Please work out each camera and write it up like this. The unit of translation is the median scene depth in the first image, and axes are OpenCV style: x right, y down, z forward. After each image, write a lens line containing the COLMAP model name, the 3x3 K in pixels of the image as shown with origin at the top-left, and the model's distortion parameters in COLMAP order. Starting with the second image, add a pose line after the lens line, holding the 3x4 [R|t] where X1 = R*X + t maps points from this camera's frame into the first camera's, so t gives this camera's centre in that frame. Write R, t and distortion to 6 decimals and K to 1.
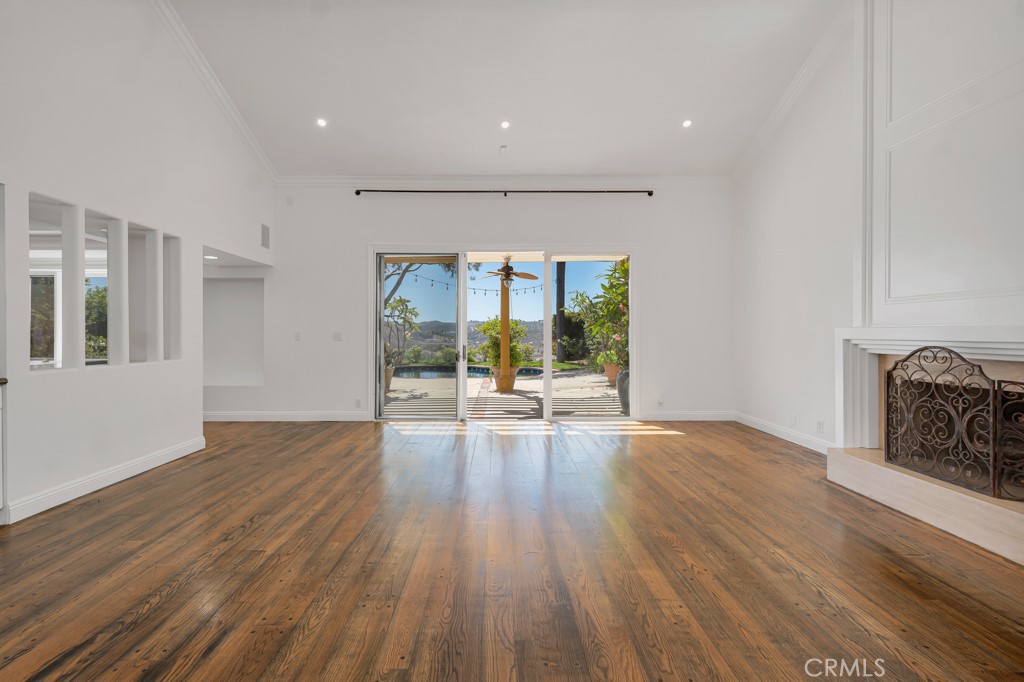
lens RADIAL K [[465.9, 0, 511.6], [0, 465.9, 335.2], [0, 0, 1]] dist [0.003451, -0.002465]
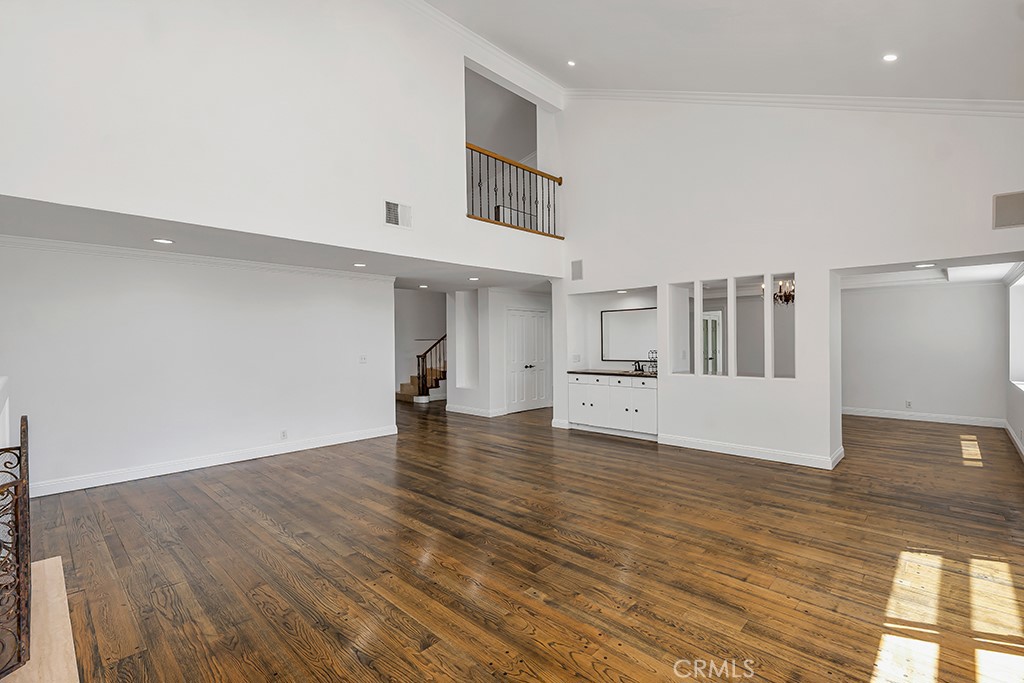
lens RADIAL K [[465.9, 0, 507.9], [0, 465.9, 343.3], [0, 0, 1]] dist [0.003451, -0.002465]
pose [[-0.716800, 0.011840, -0.697179, 0.928224], [0.009972, 0.999928, 0.006729, -0.081455], [0.697208, -0.002129, -0.716866, 2.056309]]
